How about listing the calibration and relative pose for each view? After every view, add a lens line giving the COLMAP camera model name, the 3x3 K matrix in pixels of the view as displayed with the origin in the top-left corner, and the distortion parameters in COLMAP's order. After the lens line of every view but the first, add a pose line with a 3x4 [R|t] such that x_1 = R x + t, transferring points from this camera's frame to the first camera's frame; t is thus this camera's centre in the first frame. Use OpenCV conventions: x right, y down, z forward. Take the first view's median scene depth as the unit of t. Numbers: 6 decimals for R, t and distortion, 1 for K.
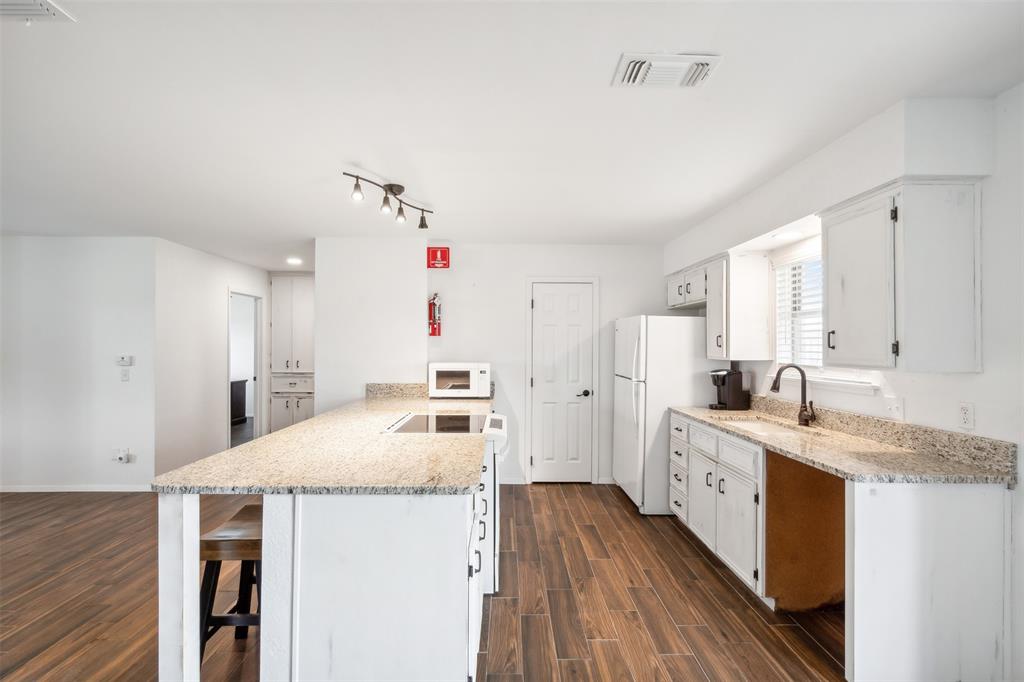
lens RADIAL K [[471.6, 0, 512.0], [0, 471.6, 341.0], [0, 0, 1]] dist [-0.001958, 0.000145]
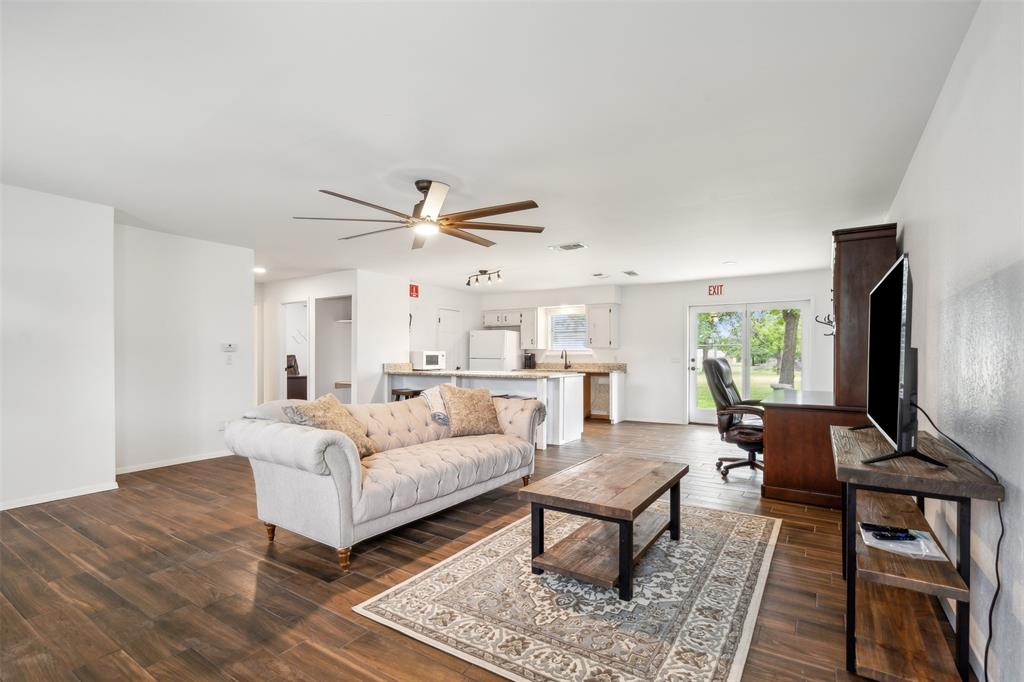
lens RADIAL K [[476.3, 0, 509.5], [0, 476.3, 352.5], [0, 0, 1]] dist [-0.000929, 0.000023]
pose [[0.558759, 0.005022, 0.829315, -1.748243], [-0.006721, 0.999976, -0.001527, 0.062180], [-0.829303, -0.004721, 0.558780, -0.340681]]
